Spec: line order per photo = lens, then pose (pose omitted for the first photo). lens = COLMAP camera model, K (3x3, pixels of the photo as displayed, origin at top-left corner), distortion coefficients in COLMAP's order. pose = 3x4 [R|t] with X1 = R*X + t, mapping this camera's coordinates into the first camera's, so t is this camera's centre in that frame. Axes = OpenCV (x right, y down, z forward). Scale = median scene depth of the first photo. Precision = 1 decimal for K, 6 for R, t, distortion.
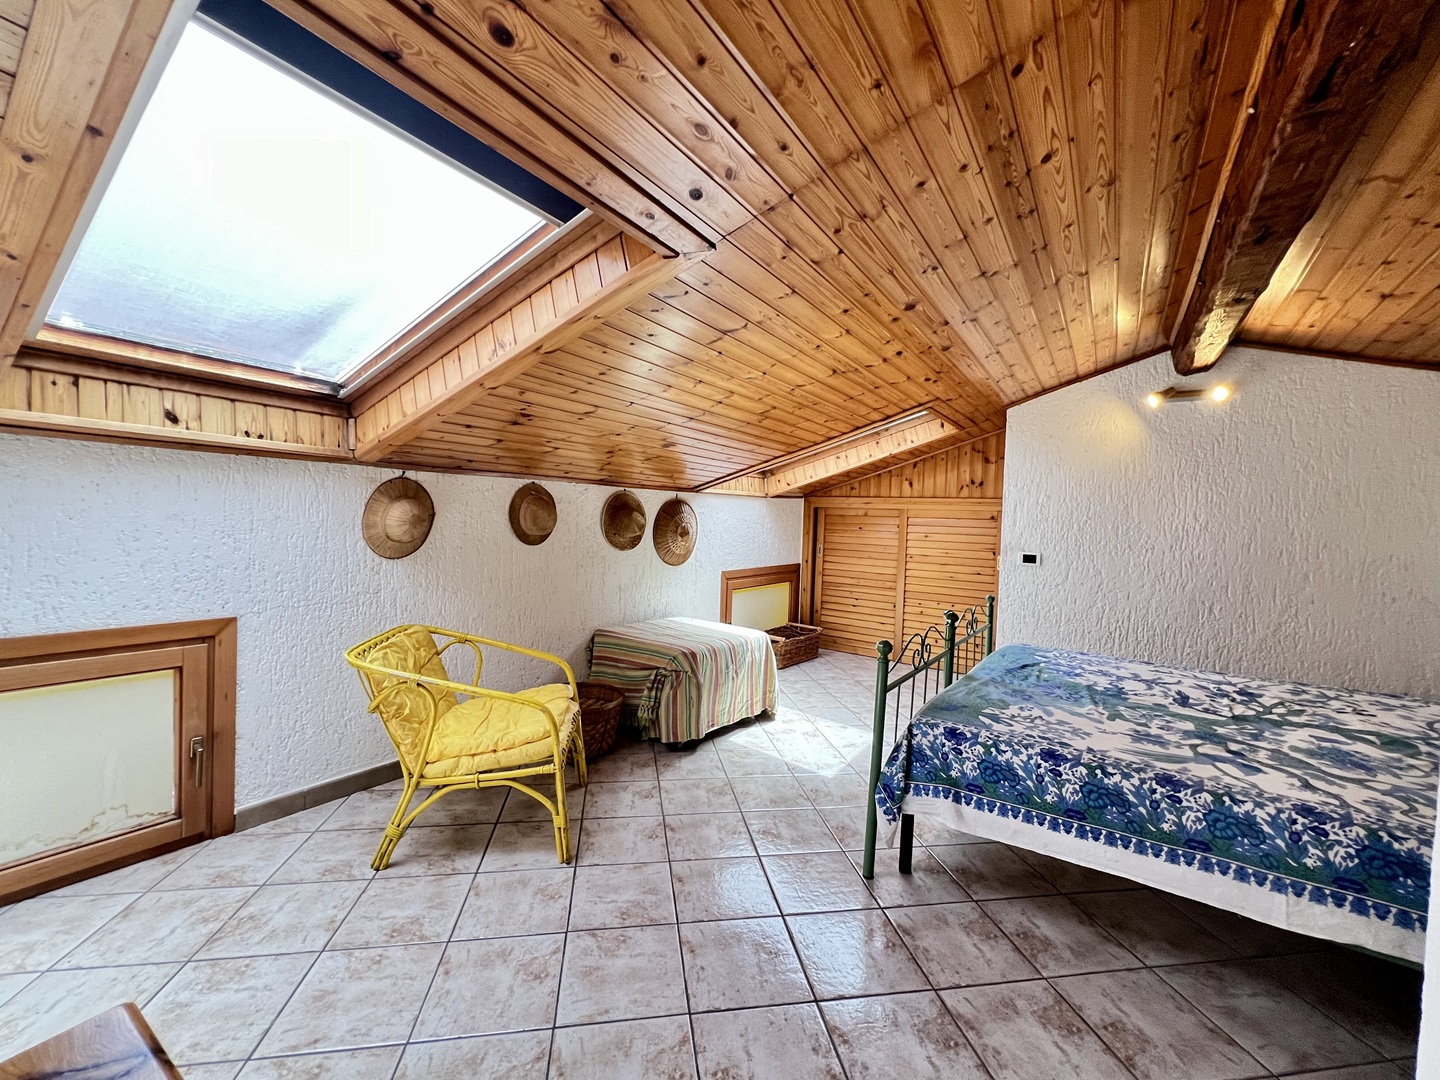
lens RADIAL K [[590.1, 0, 721.1], [0, 590.1, 538.5], [0, 0, 1]] dist [0.000102, 0.000665]
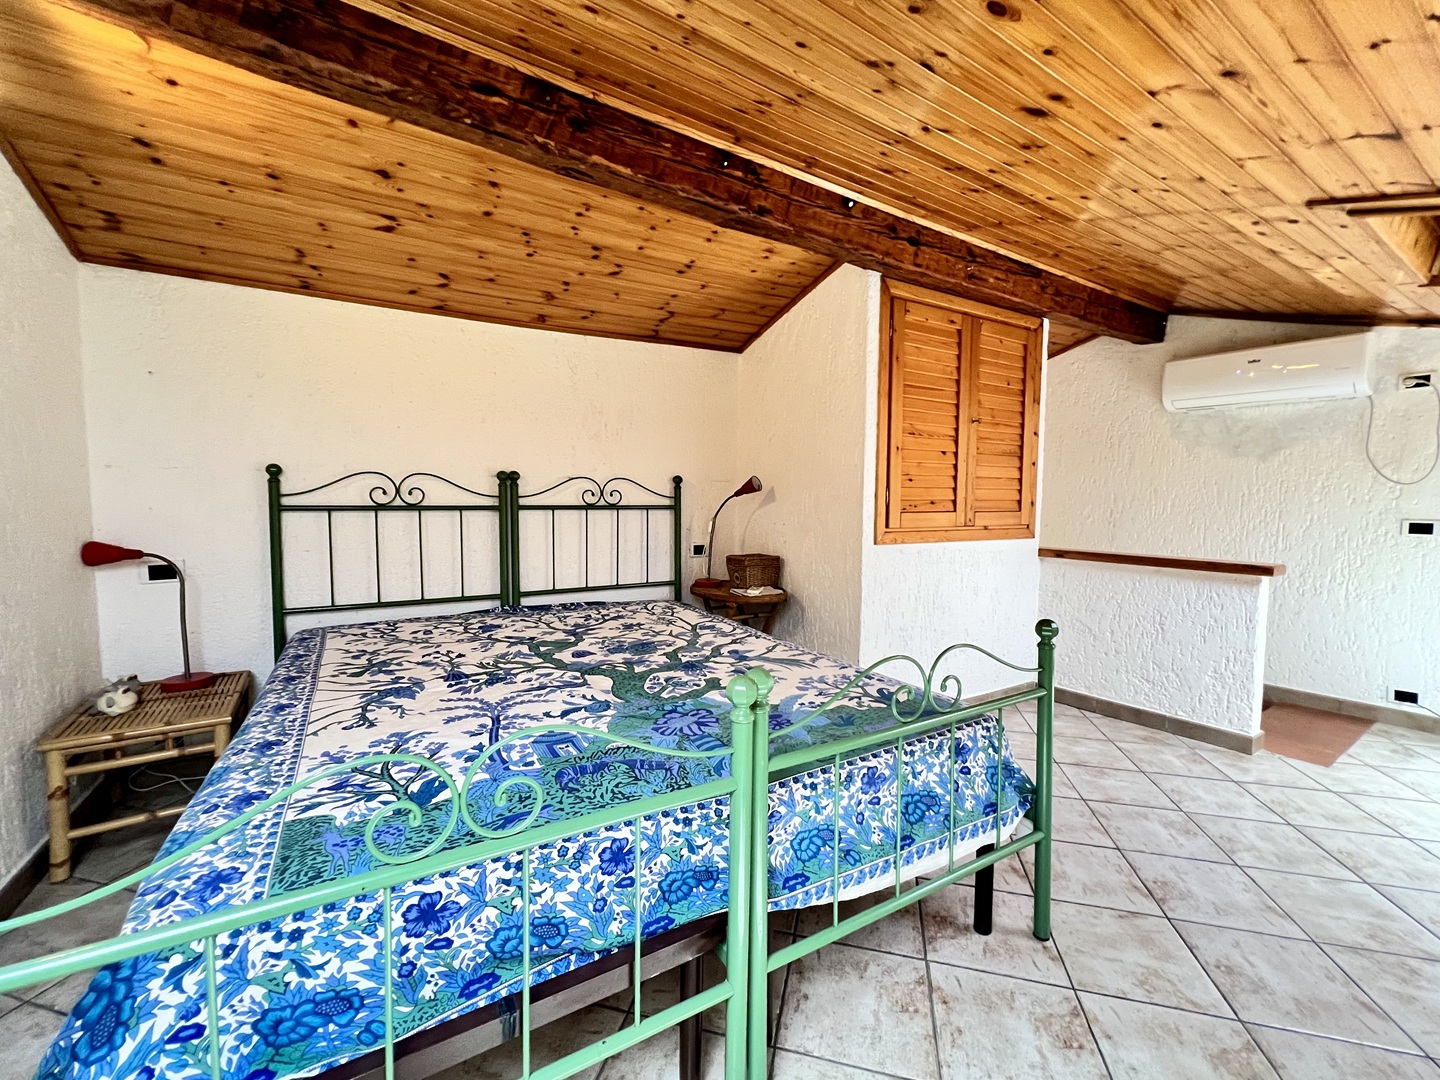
lens RADIAL K [[590.1, 0, 720.1], [0, 590.1, 537.0], [0, 0, 1]] dist [0.000102, 0.000665]
pose [[-0.912825, -0.070841, 0.402160, 0.387894], [-0.029866, 0.993782, 0.107265, 0.002271], [-0.407258, 0.085903, -0.909264, 1.961043]]
